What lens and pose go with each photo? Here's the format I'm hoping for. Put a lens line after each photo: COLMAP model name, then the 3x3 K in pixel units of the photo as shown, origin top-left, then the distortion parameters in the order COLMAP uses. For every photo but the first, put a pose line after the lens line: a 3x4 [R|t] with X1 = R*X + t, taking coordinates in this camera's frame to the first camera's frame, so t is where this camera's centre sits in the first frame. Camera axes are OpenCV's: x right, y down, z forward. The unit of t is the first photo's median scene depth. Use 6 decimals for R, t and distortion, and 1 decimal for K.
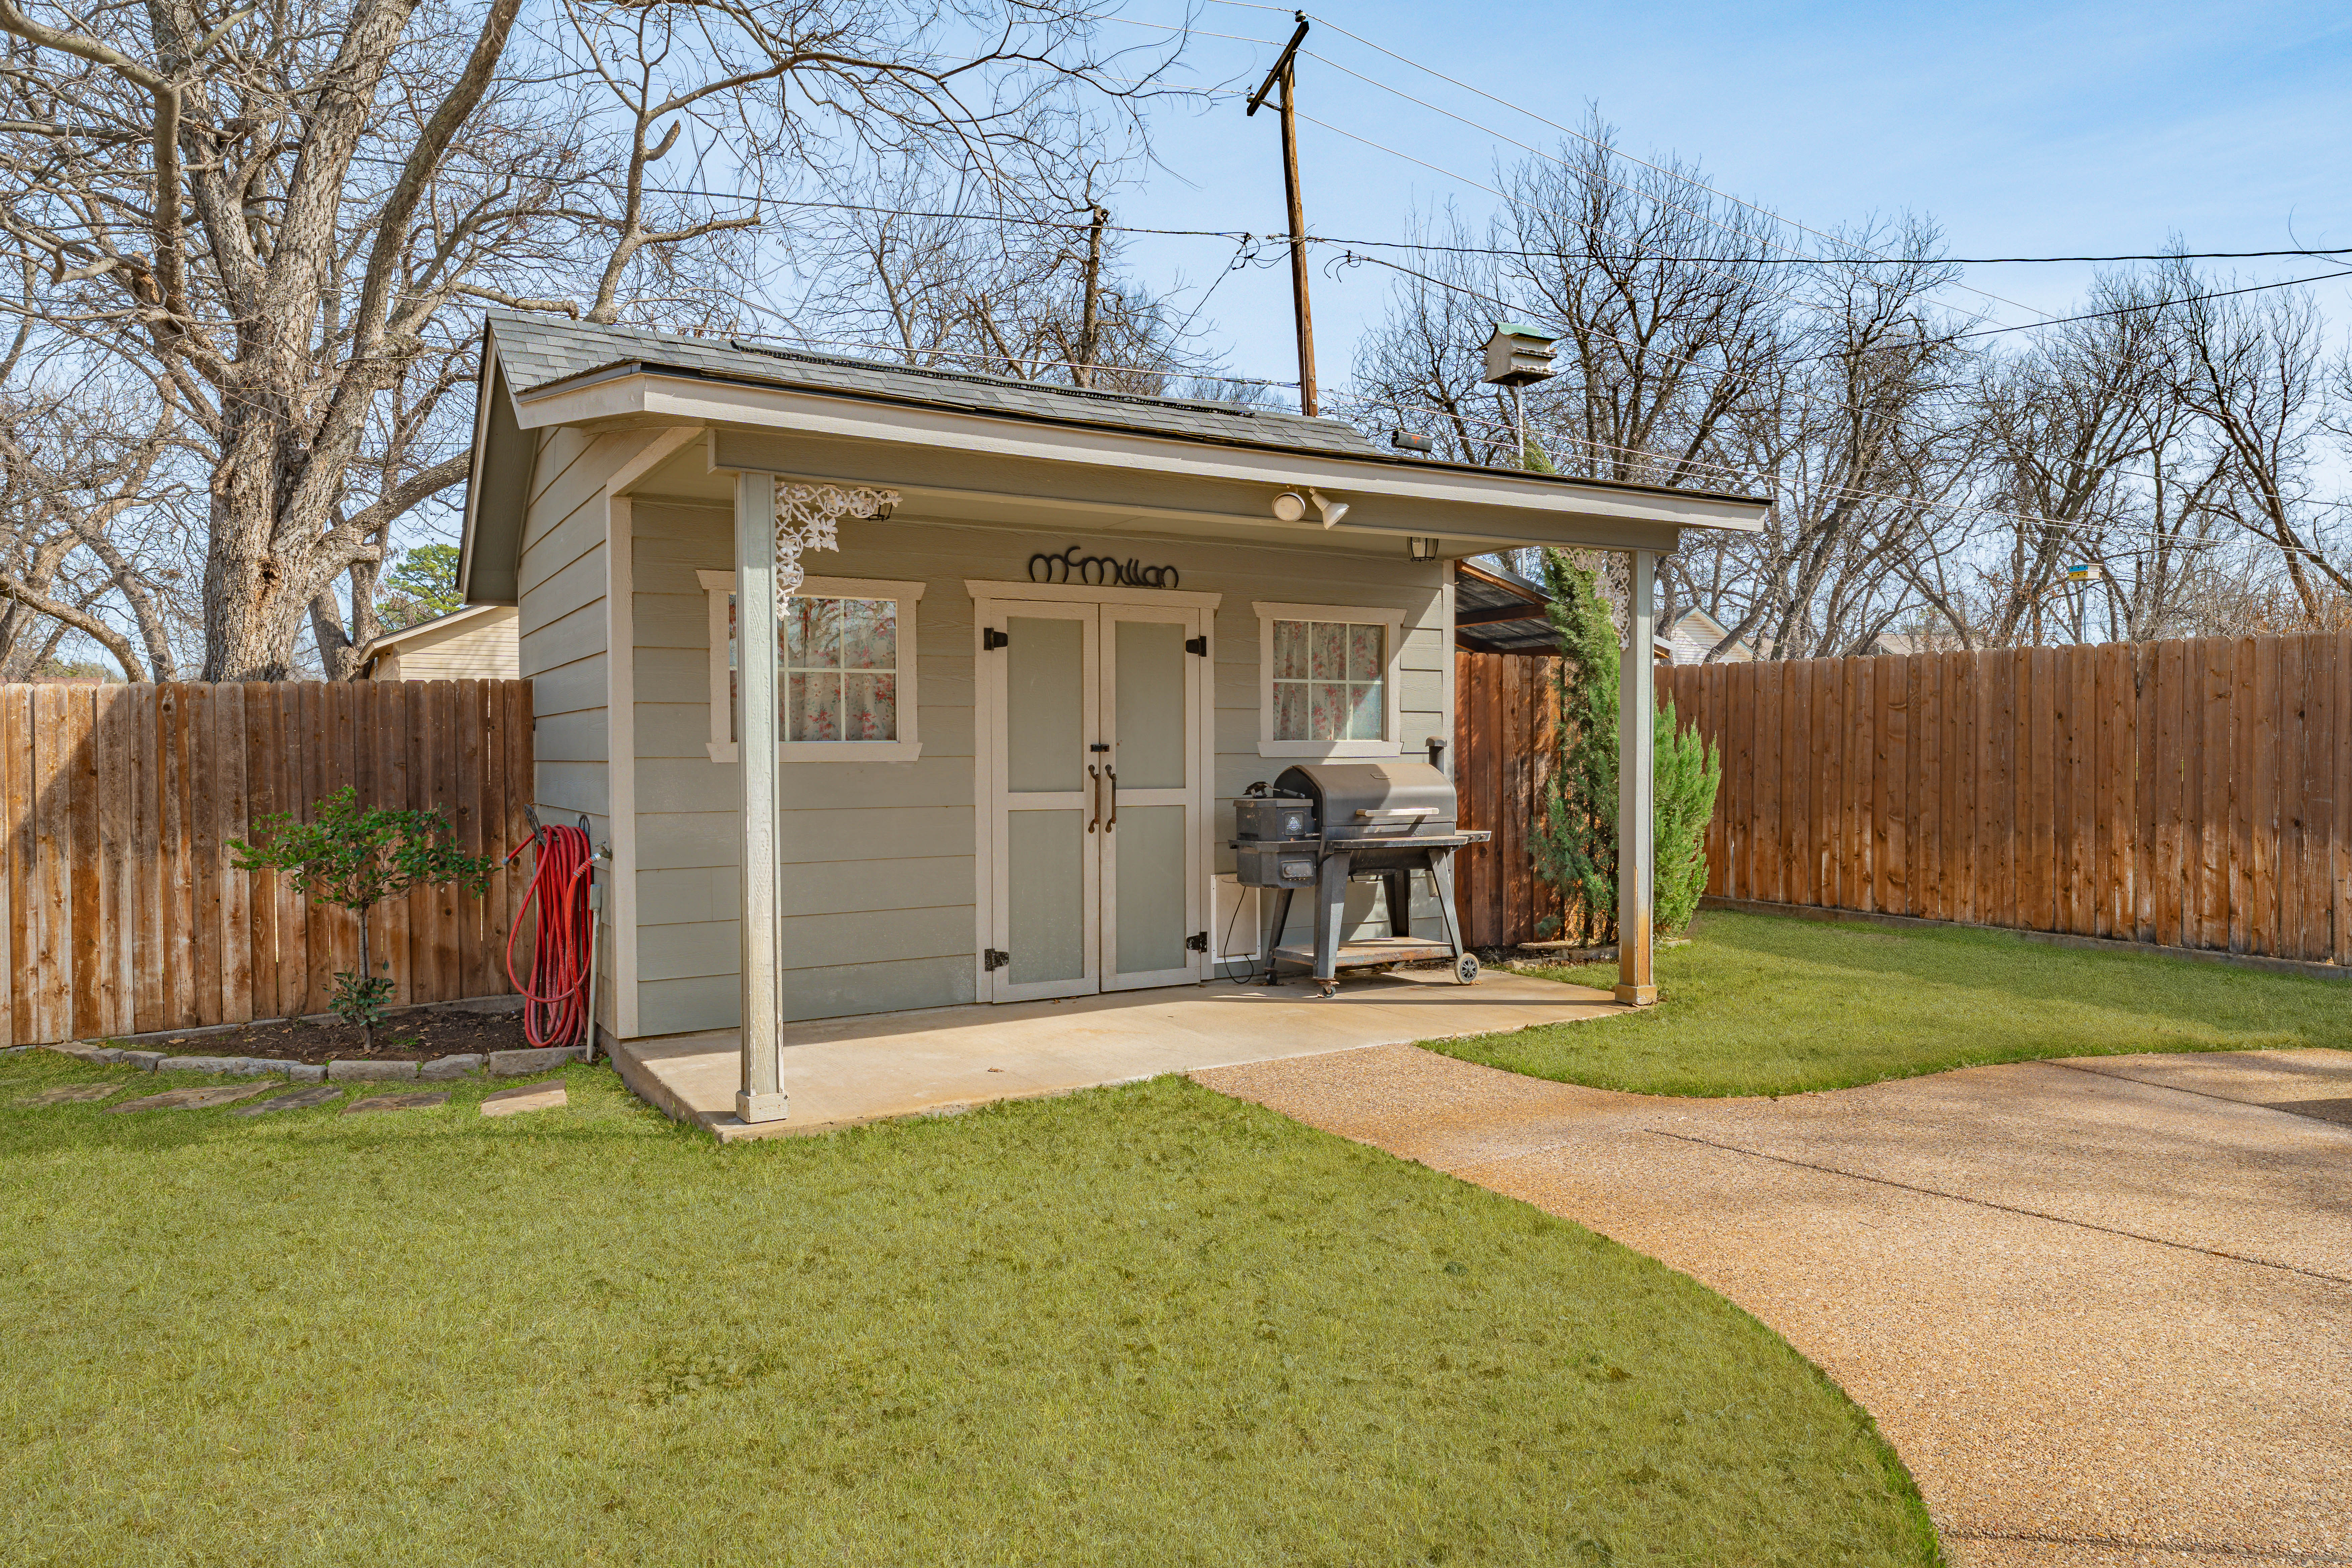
lens RADIAL K [[1499.7, 0, 1176.0], [0, 1499.7, 784.0], [0, 0, 1]] dist [0.004961, 0.002131]
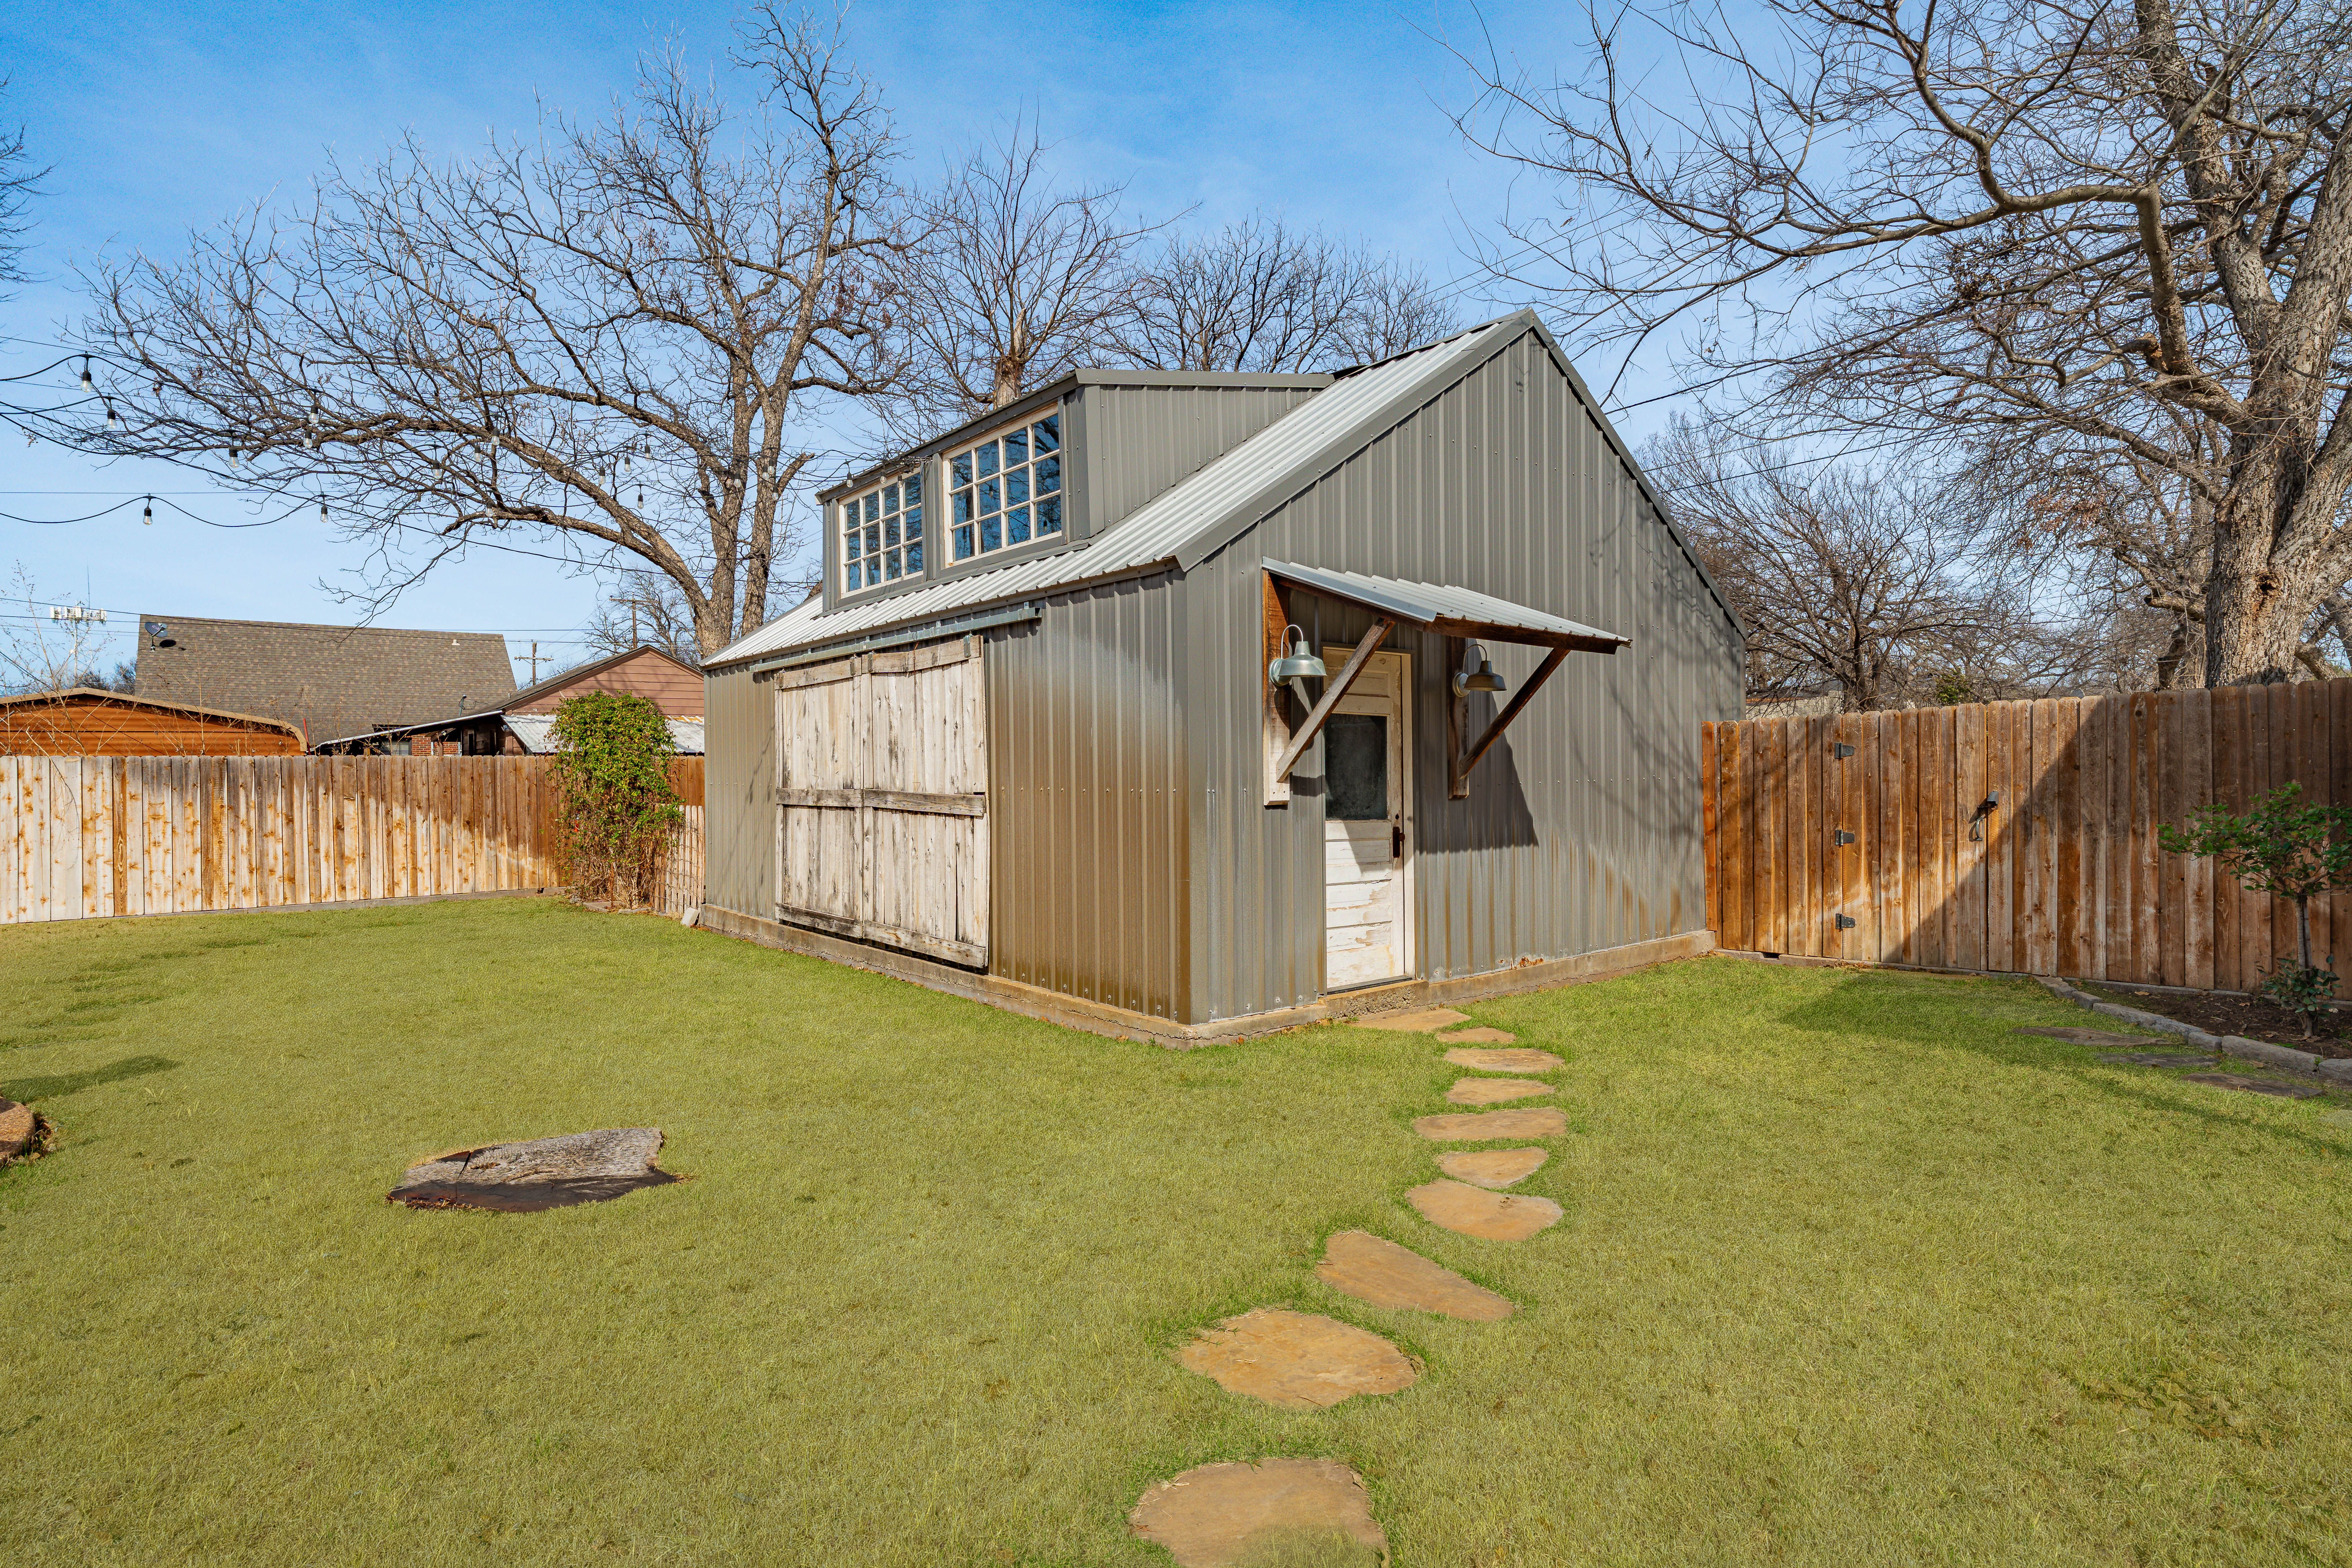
lens RADIAL K [[1161.6, 0, 1176.0], [0, 1161.6, 784.0], [0, 0, 1]] dist [-0.002301, -0.000238]
pose [[0.153097, 0.019685, -0.988015, 0.121771], [-0.011180, 0.999772, 0.018187, -0.003011], [0.988148, 0.008262, 0.153282, 0.102621]]
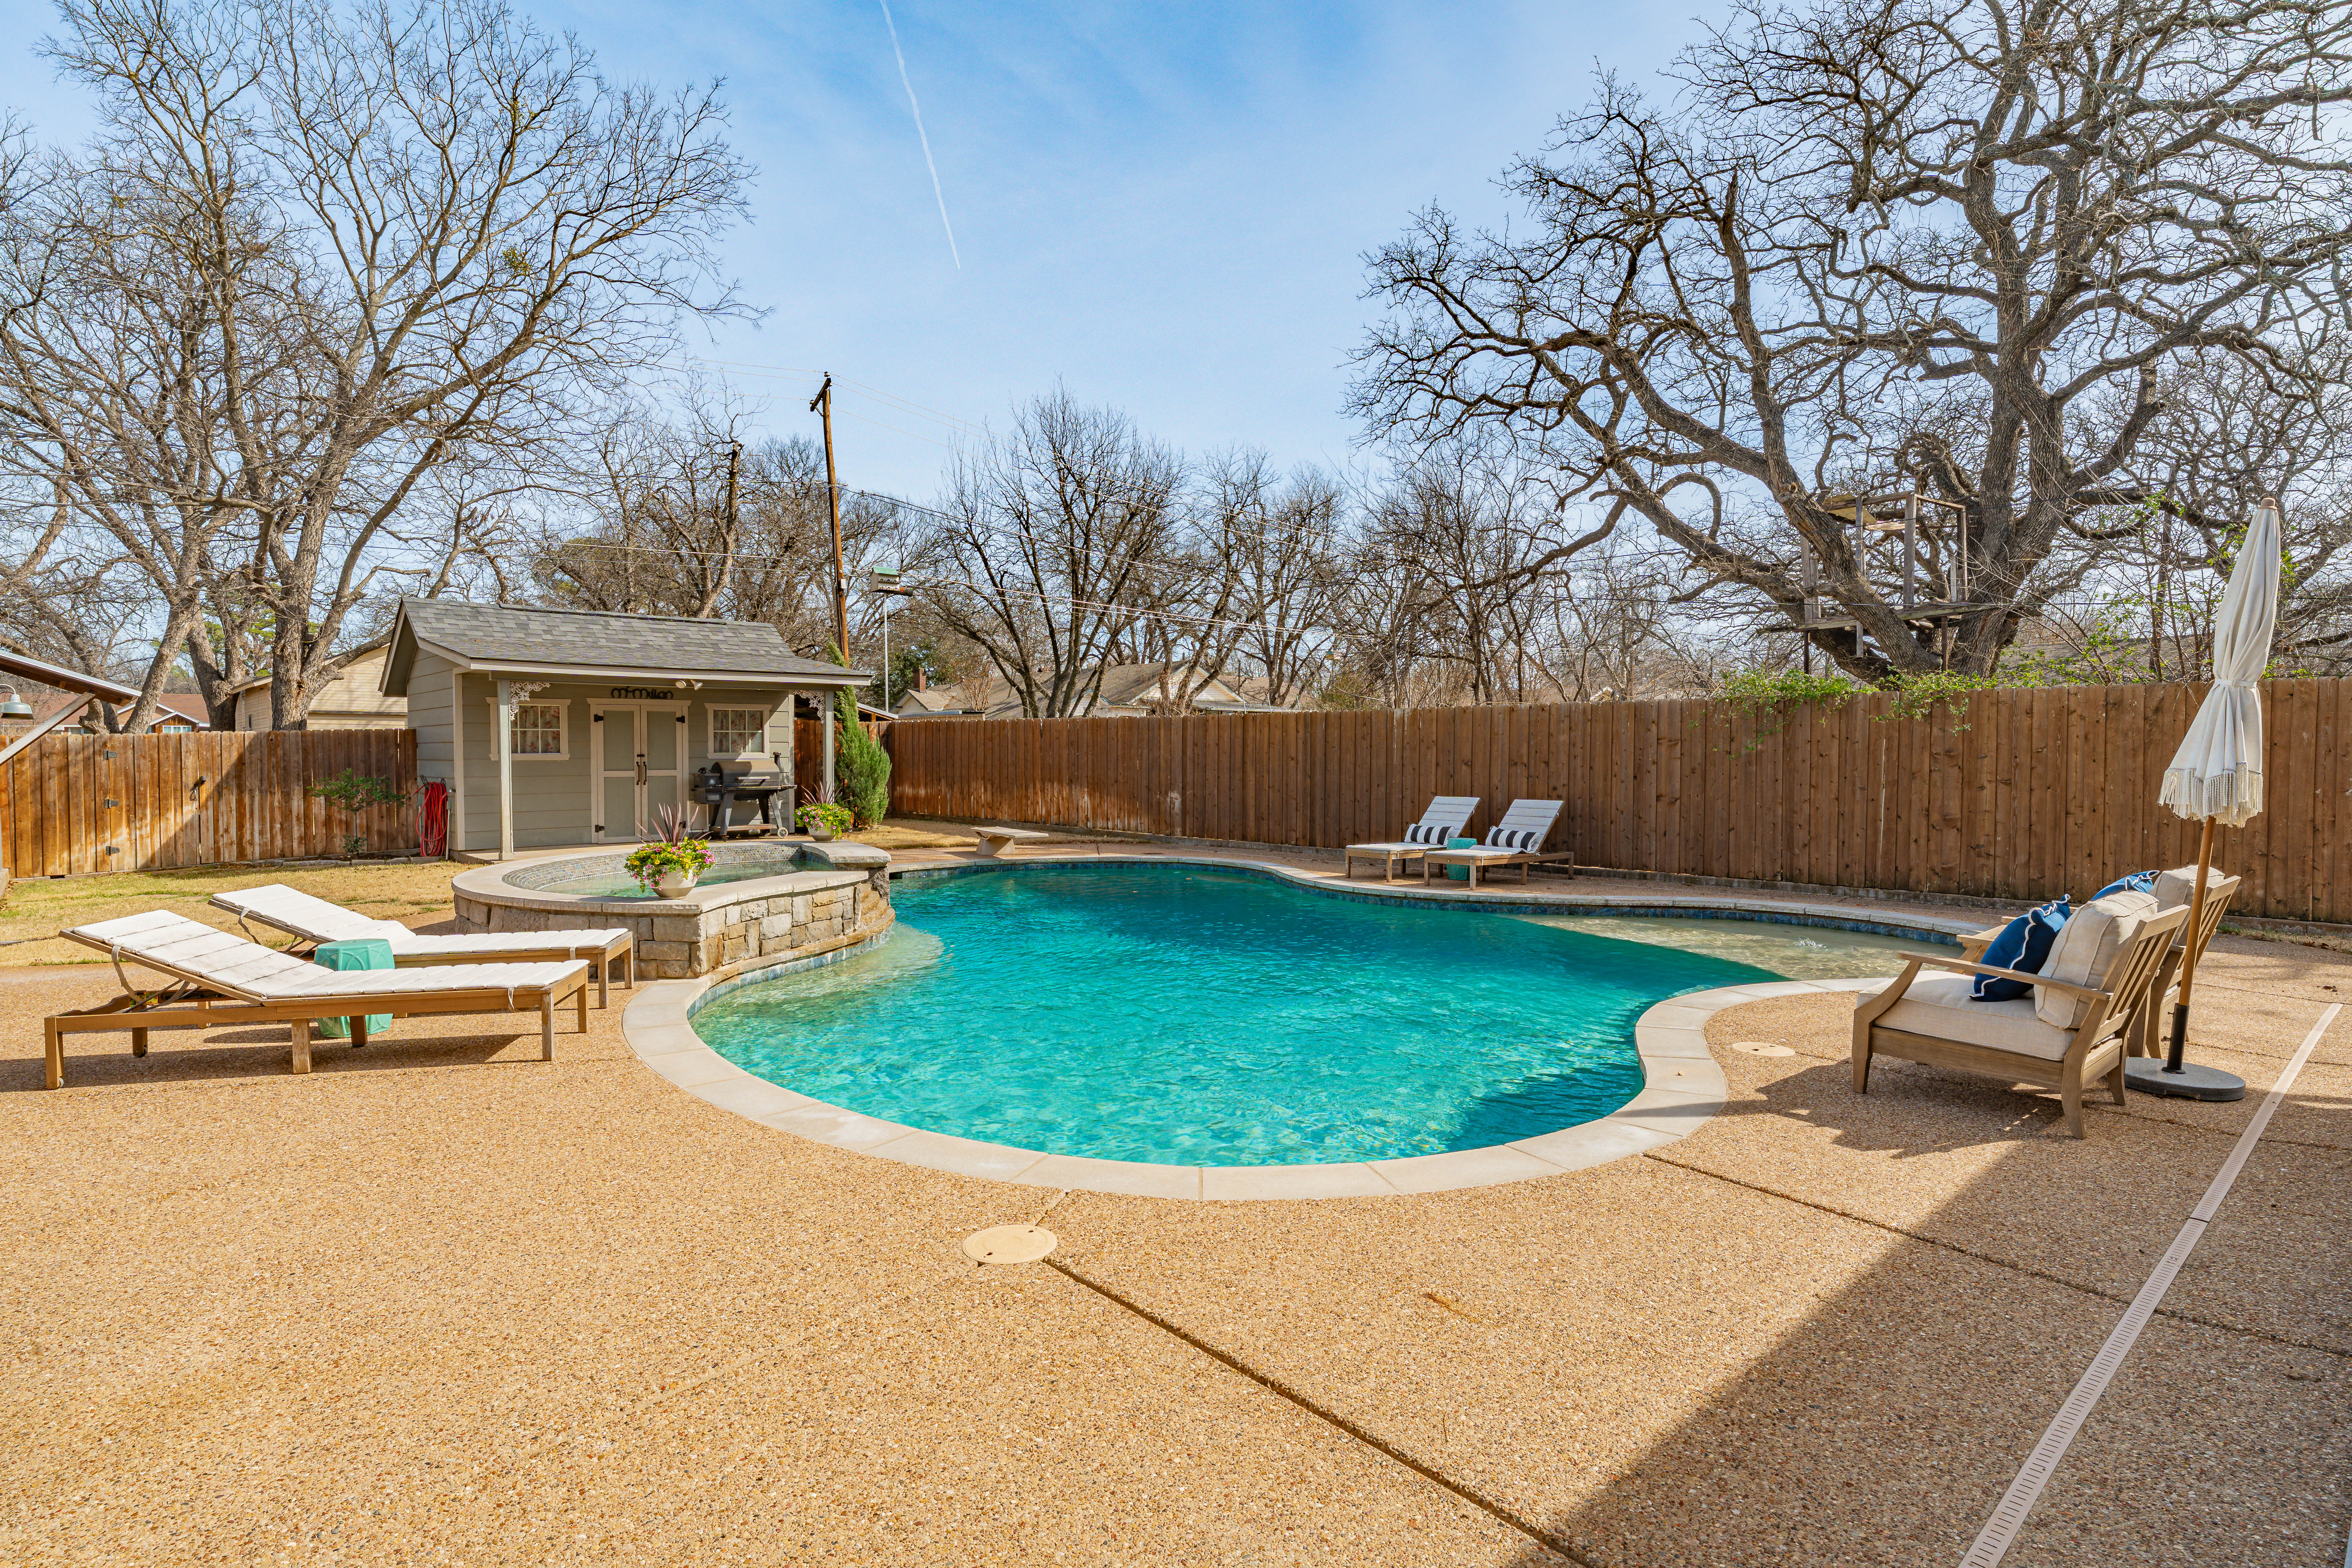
lens RADIAL K [[1206.0, 0, 1176.0], [0, 1206.0, 784.0], [0, 0, 1]] dist [0.001640, 0.000715]
pose [[0.977226, -0.002607, 0.212183, 0.460413], [0.001870, 0.999992, 0.003673, 0.023657], [-0.212191, -0.003193, 0.977223, -1.470447]]
